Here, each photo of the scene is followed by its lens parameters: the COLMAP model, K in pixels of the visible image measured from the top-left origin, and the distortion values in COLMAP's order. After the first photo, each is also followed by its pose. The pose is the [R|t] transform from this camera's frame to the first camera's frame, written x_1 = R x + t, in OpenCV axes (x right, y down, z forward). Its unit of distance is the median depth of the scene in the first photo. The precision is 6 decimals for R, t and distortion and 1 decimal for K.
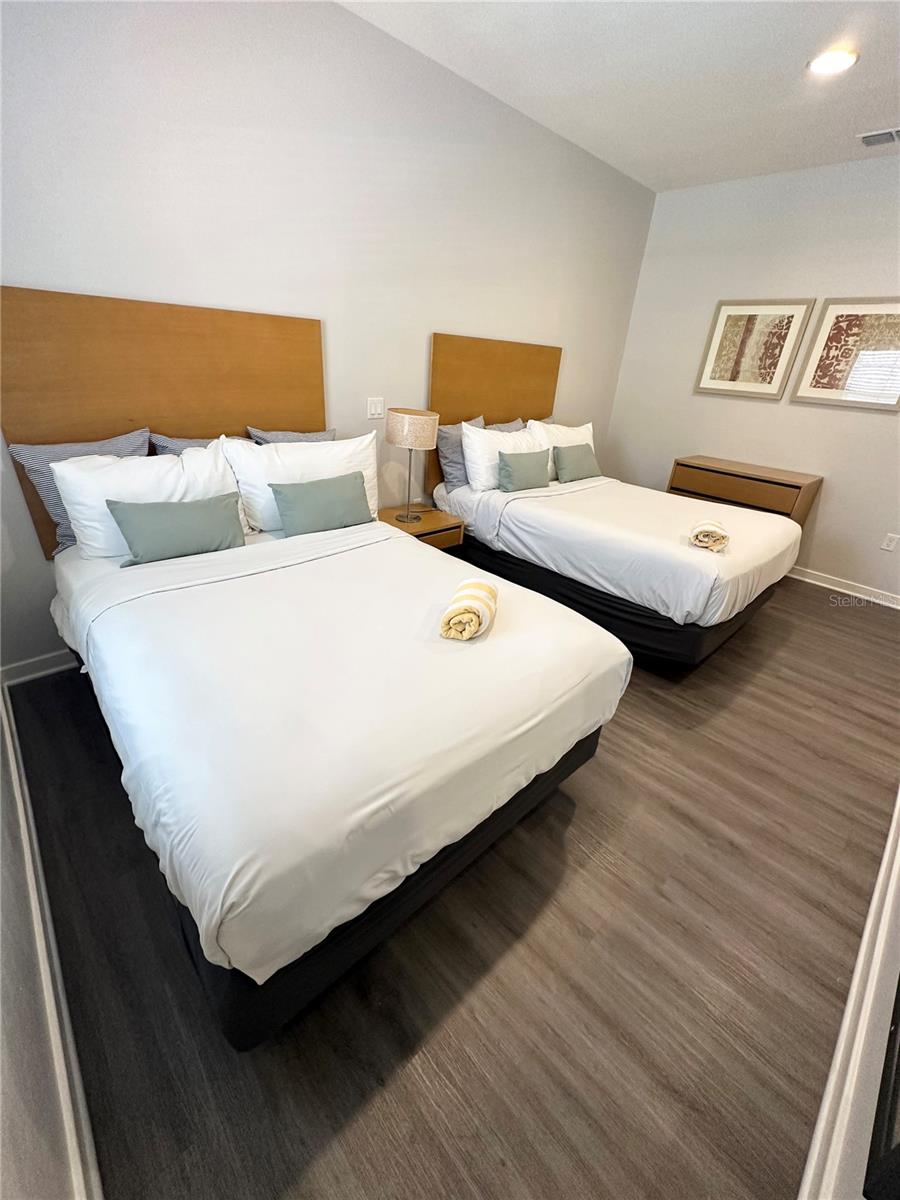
lens RADIAL K [[471.9, 0, 450.9], [0, 471.9, 596.3], [0, 0, 1]] dist [0.000641, 0.000006]
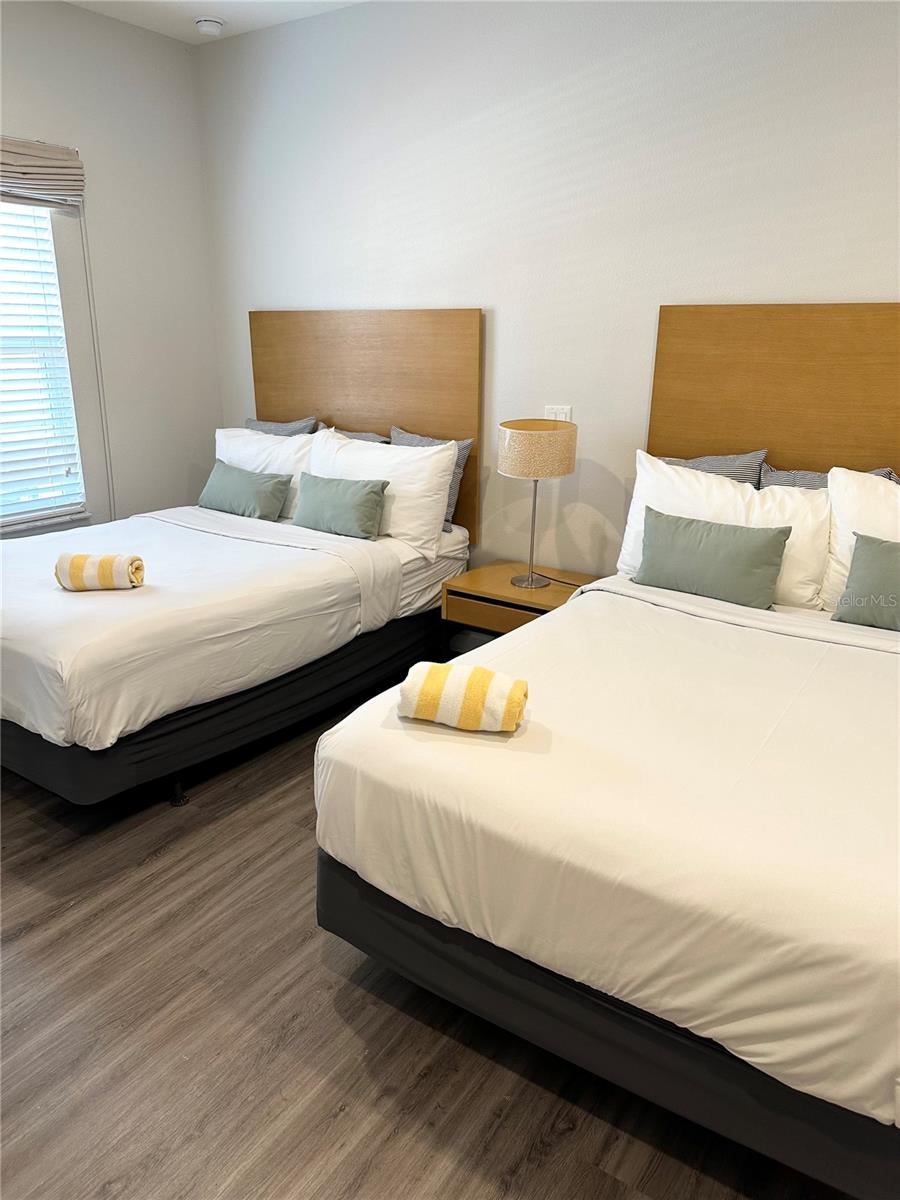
lens RADIAL K [[841.9, 0, 450.0], [0, 841.9, 600.0], [0, 0, 1]] dist [0.084461, -0.129308]
pose [[0.217799, 0.224966, -0.949713, 1.135629], [-0.443389, 0.889670, 0.109060, -0.253577], [0.869465, 0.397339, 0.293517, 0.668636]]
